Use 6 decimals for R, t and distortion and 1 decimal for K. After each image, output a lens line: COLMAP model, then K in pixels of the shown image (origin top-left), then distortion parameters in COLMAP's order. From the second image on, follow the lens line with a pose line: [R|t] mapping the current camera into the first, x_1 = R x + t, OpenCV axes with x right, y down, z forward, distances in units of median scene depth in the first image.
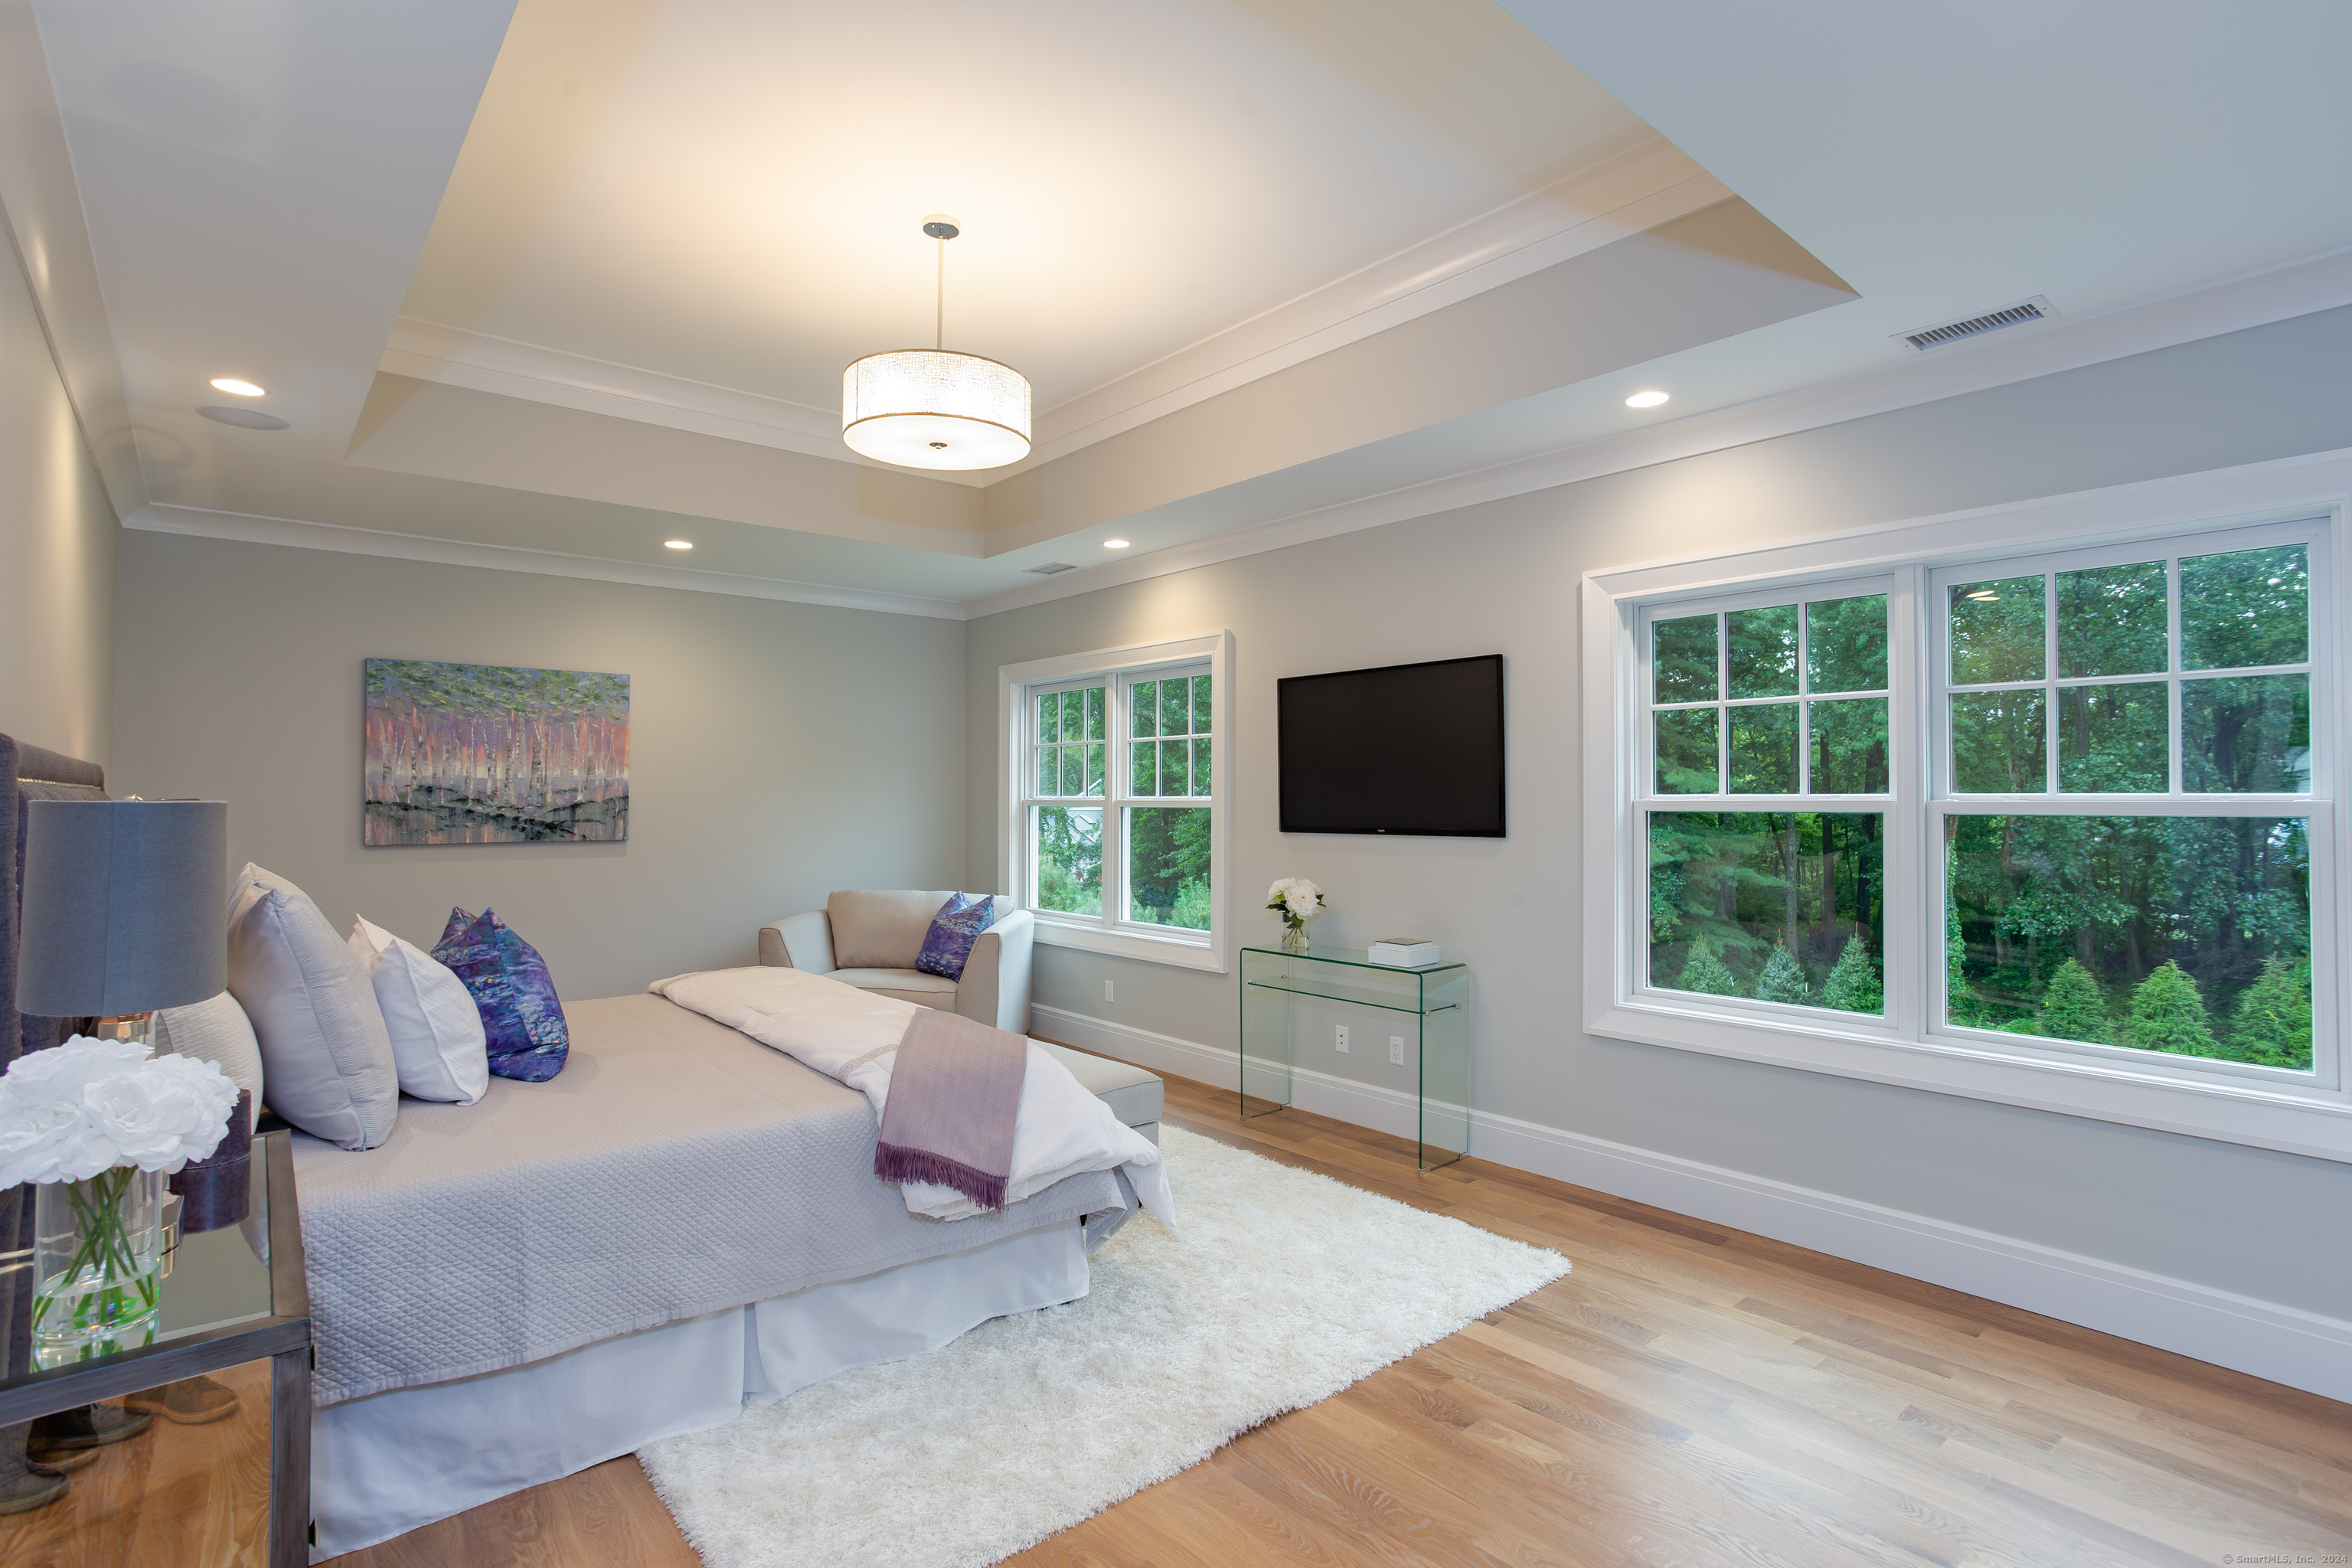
lens RADIAL K [[1149.3, 0, 1170.1], [0, 1149.3, 787.3], [0, 0, 1]] dist [-0.063889, 0.040429]
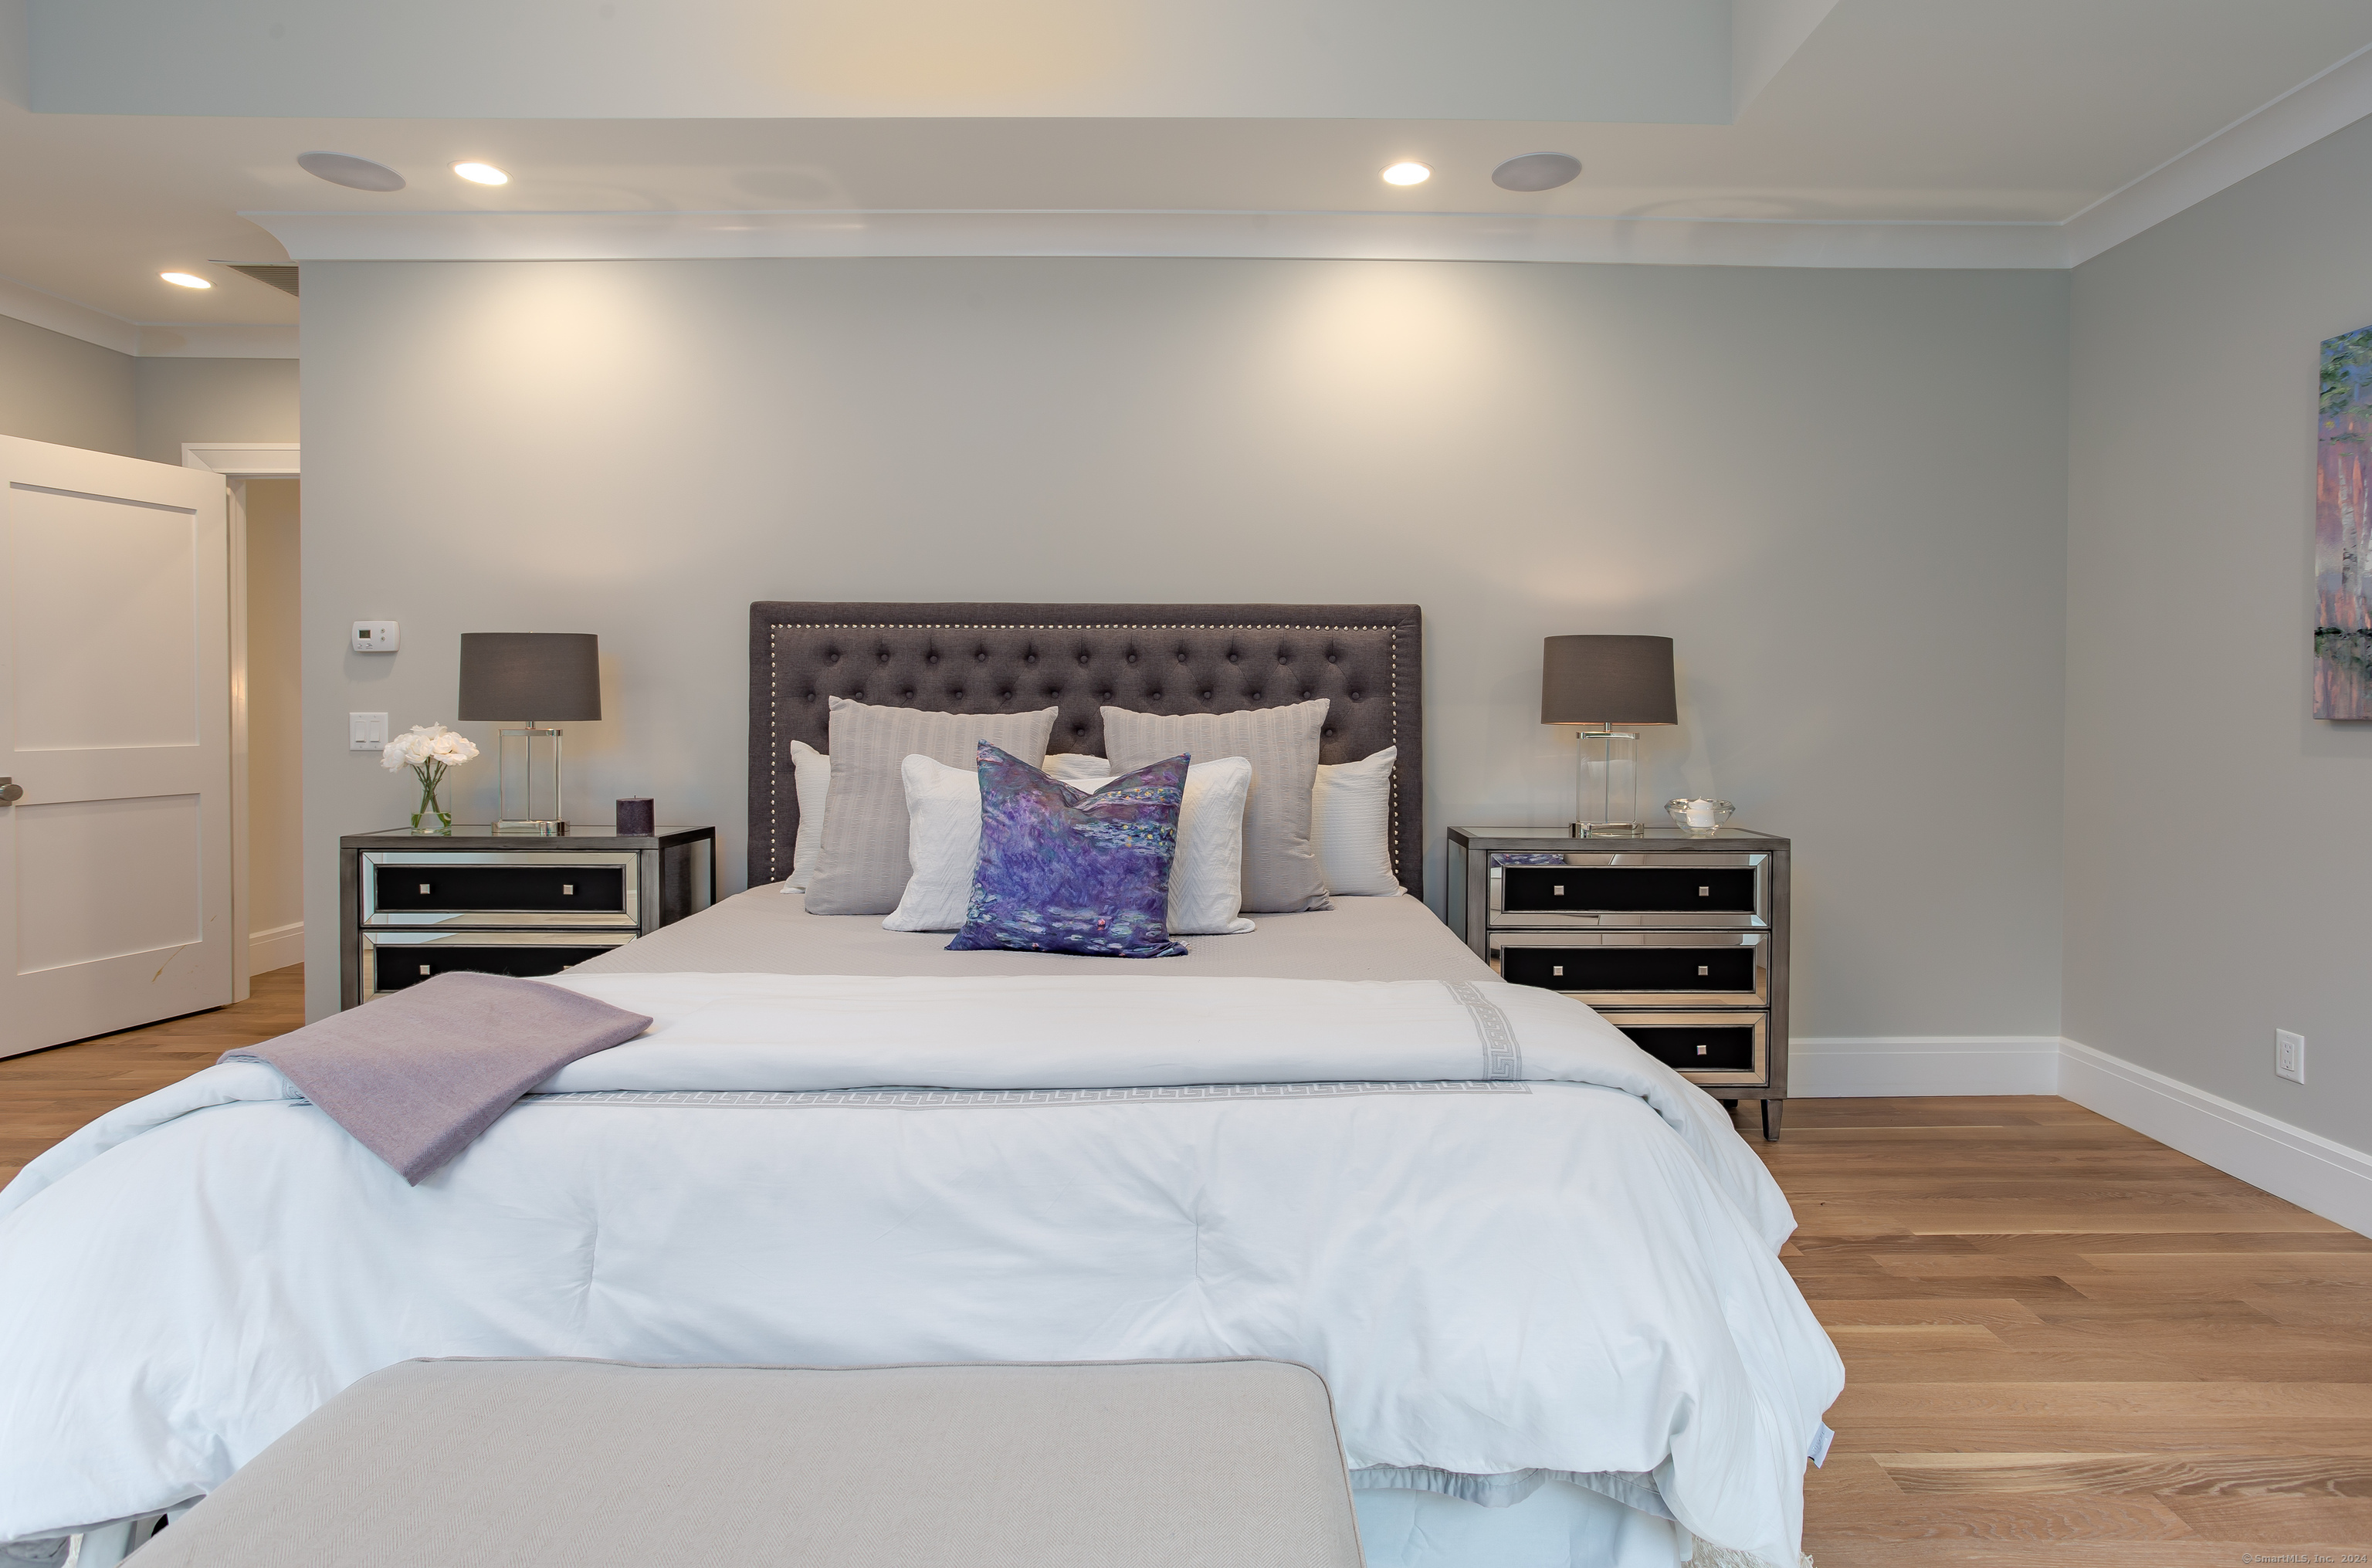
lens RADIAL K [[1211.0, 0, 1187.7], [0, 1211.0, 725.2], [0, 0, 1]] dist [-0.028971, -0.000026]
pose [[-0.647786, 0.009877, -0.761758, 0.008179], [0.003862, 0.999946, 0.009682, 0.047300], [0.761812, 0.003330, -0.647789, 0.945782]]
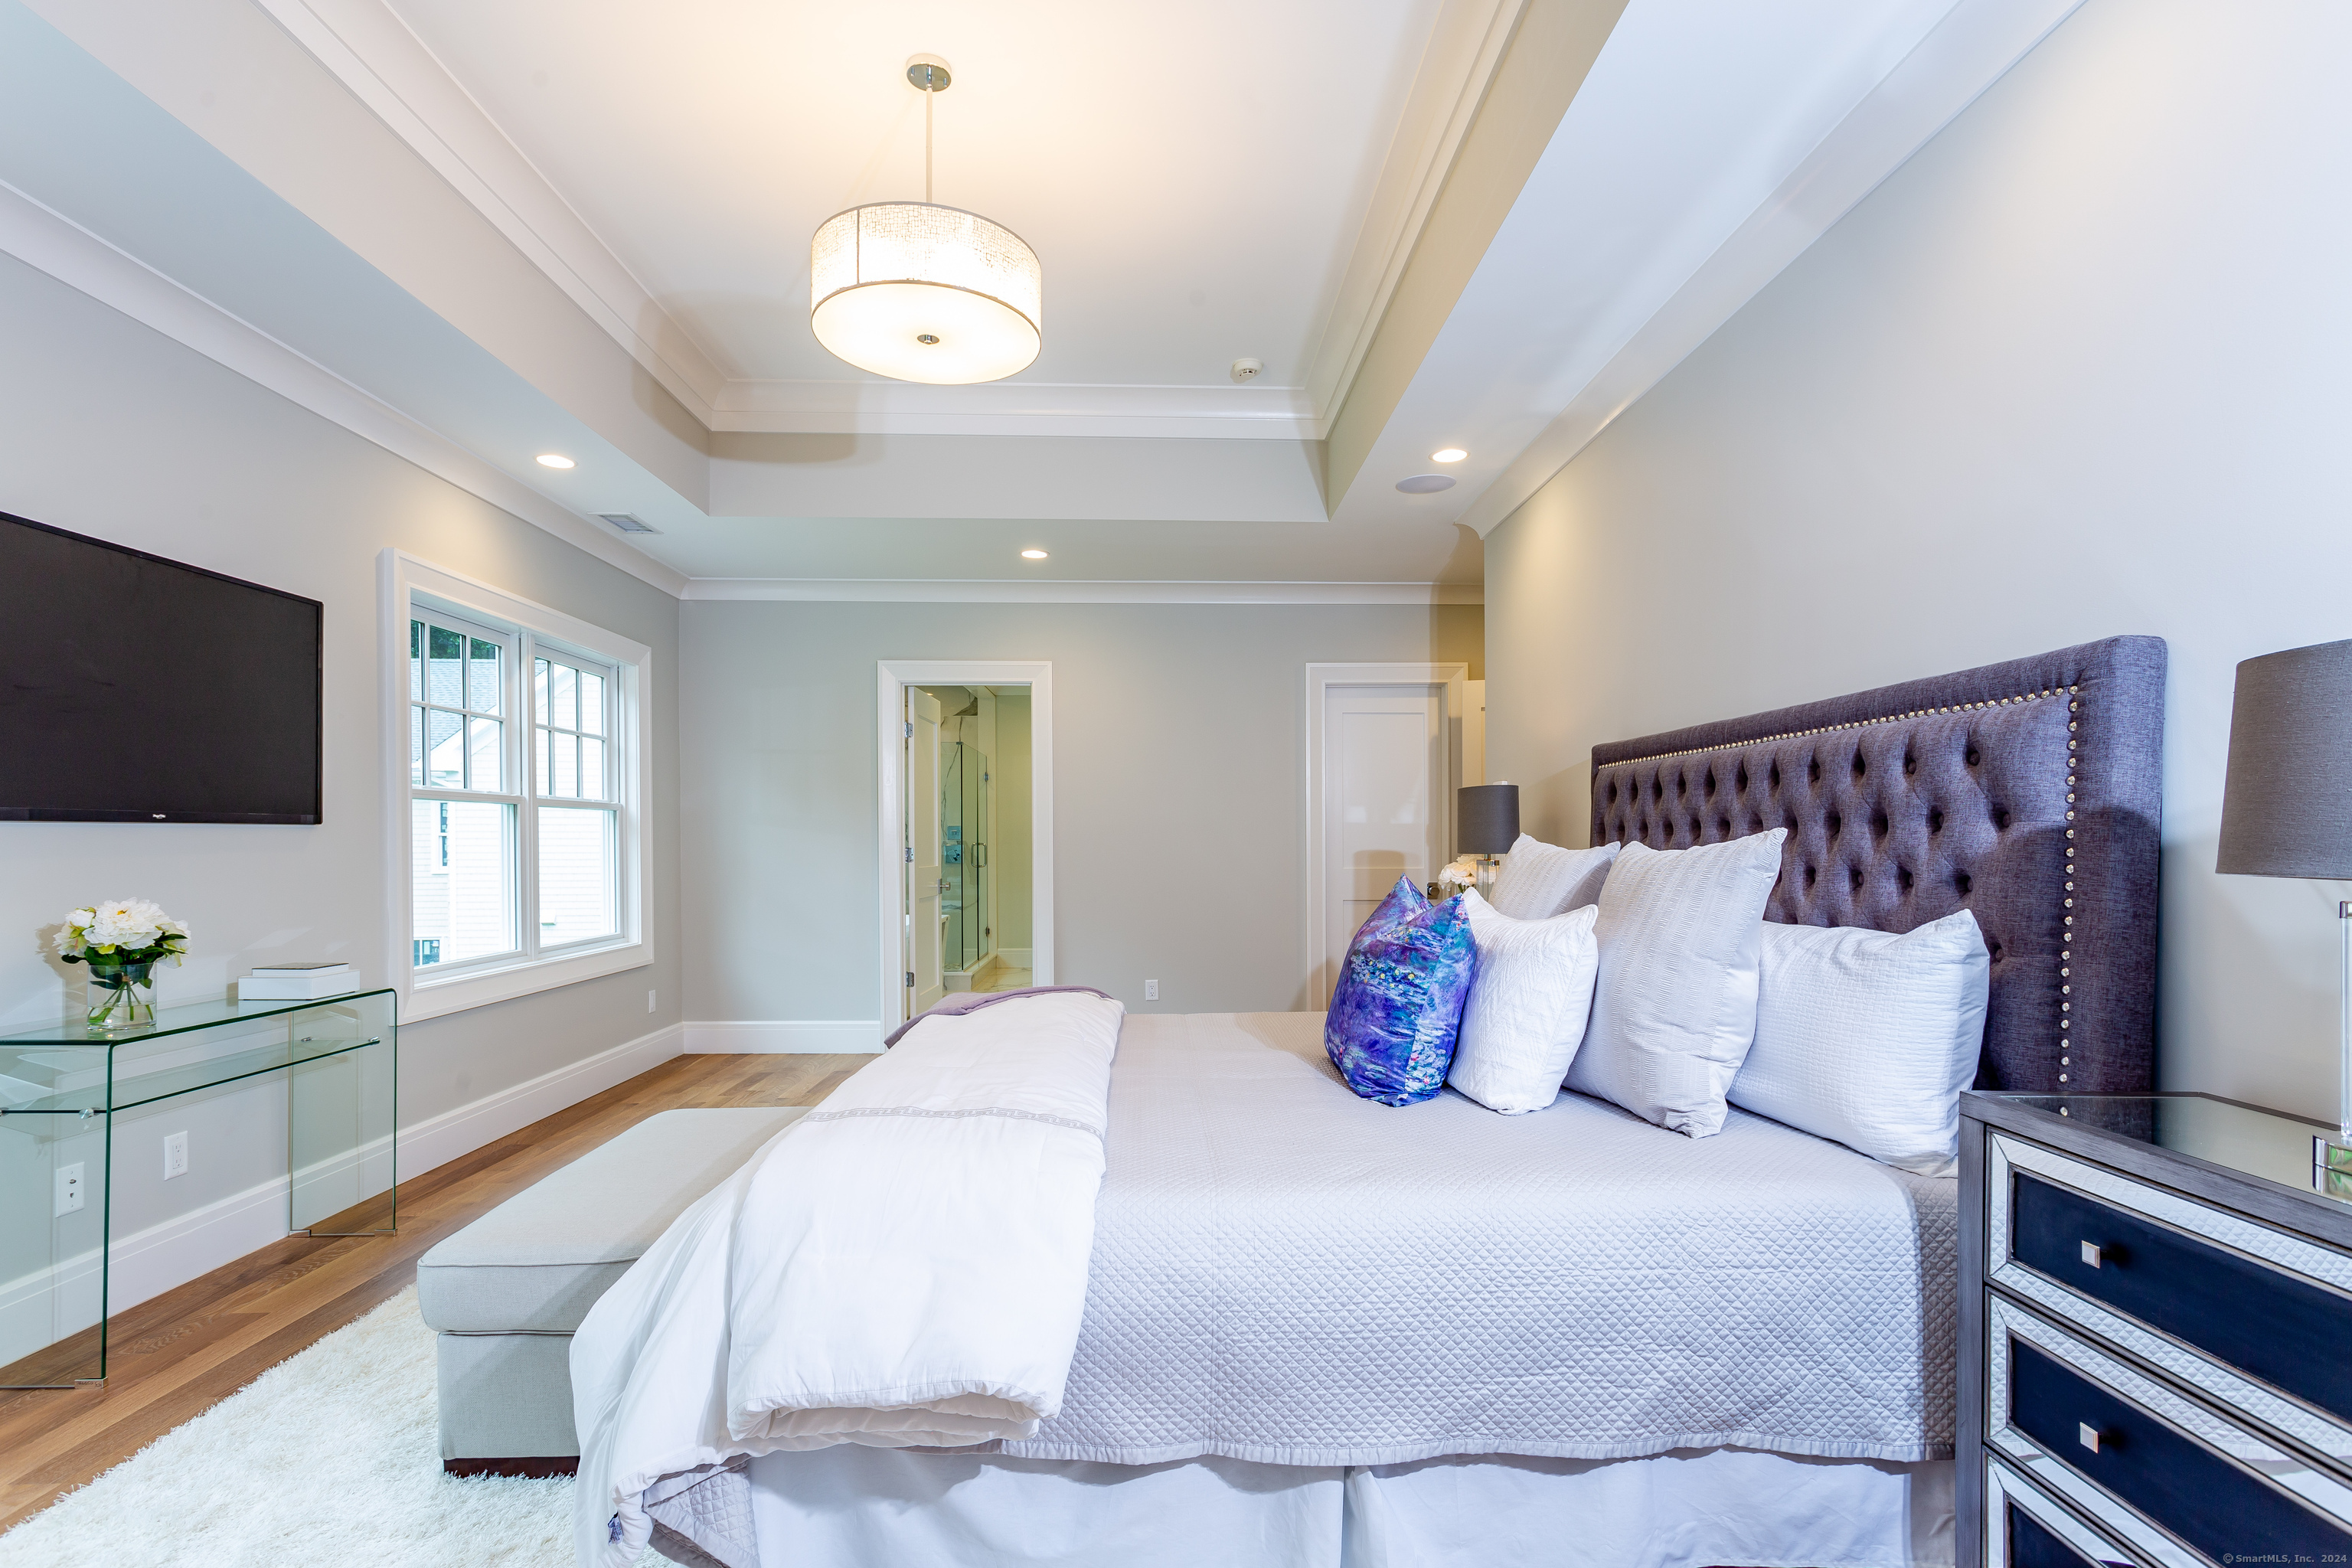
lens RADIAL K [[1156.5, 0, 1184.1], [0, 1156.5, 850.6], [0, 0, 1]] dist [0.000003, 0.000159]
pose [[-0.782967, -0.005262, 0.622041, -0.580401], [-0.005470, 0.999984, 0.001575, 0.047389], [-0.622039, -0.002170, -0.782983, 1.022634]]
